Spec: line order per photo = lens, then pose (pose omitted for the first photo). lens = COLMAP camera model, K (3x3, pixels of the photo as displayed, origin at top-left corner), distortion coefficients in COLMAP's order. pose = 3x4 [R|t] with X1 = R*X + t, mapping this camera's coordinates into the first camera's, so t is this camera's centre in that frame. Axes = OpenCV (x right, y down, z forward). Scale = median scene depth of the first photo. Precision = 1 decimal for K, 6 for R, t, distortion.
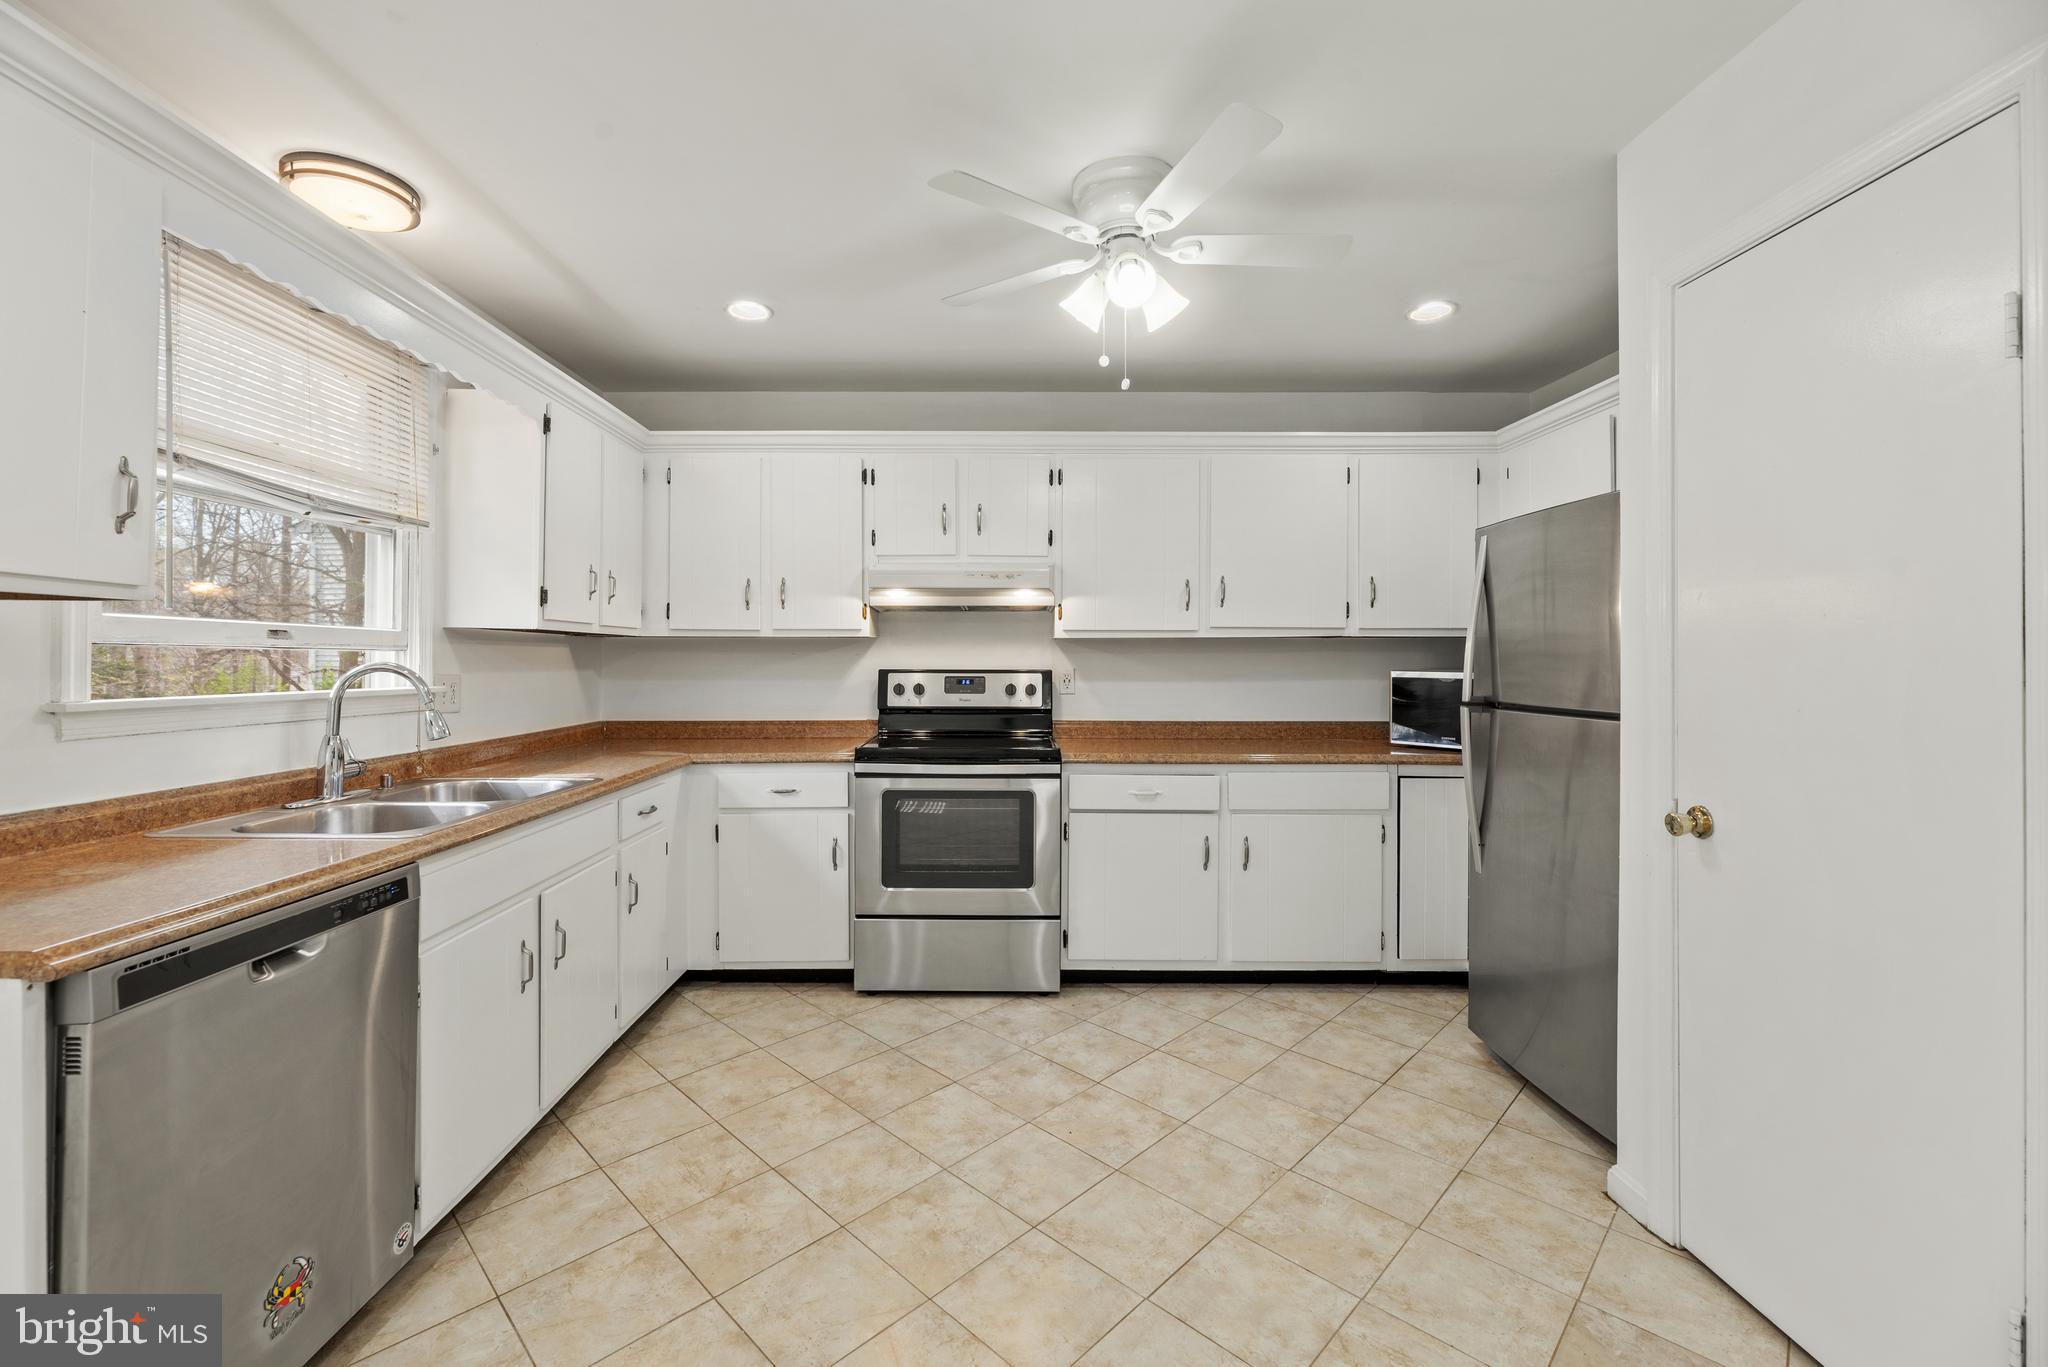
lens RADIAL K [[838.2, 0, 1005.9], [0, 838.2, 654.7], [0, 0, 1]] dist [-0.000895, -0.000270]
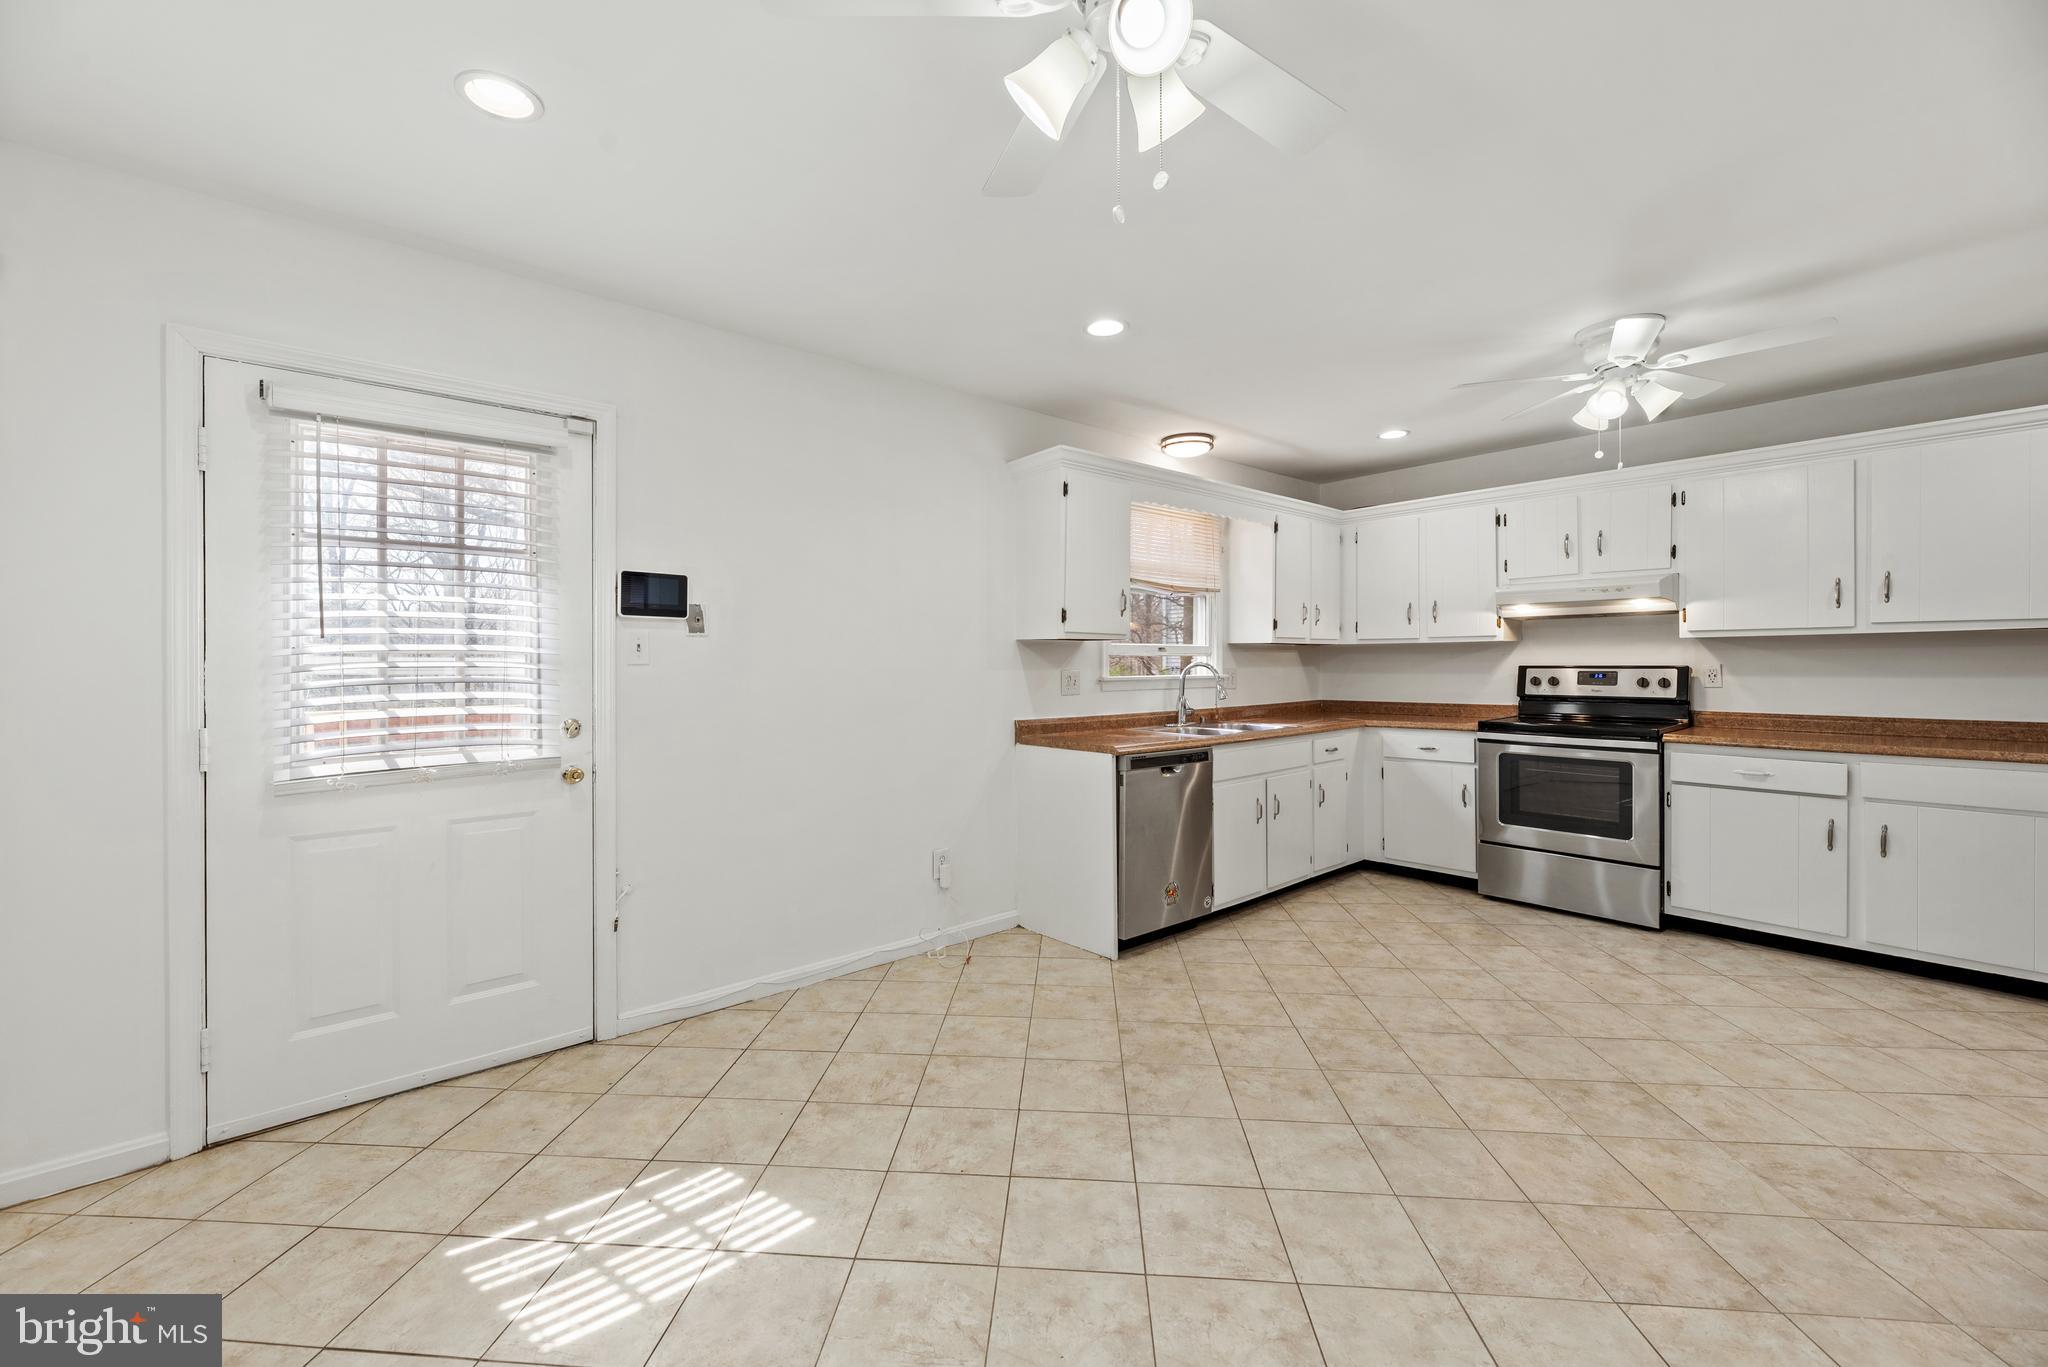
lens RADIAL K [[845.5, 0, 1002.5], [0, 845.5, 678.6], [0, 0, 1]] dist [0.000349, 0.000046]
pose [[0.639206, 0.008692, -0.768987, 0.447986], [0.012389, 0.999690, 0.021598, -0.000854], [0.768936, -0.023332, 0.638900, -0.579716]]
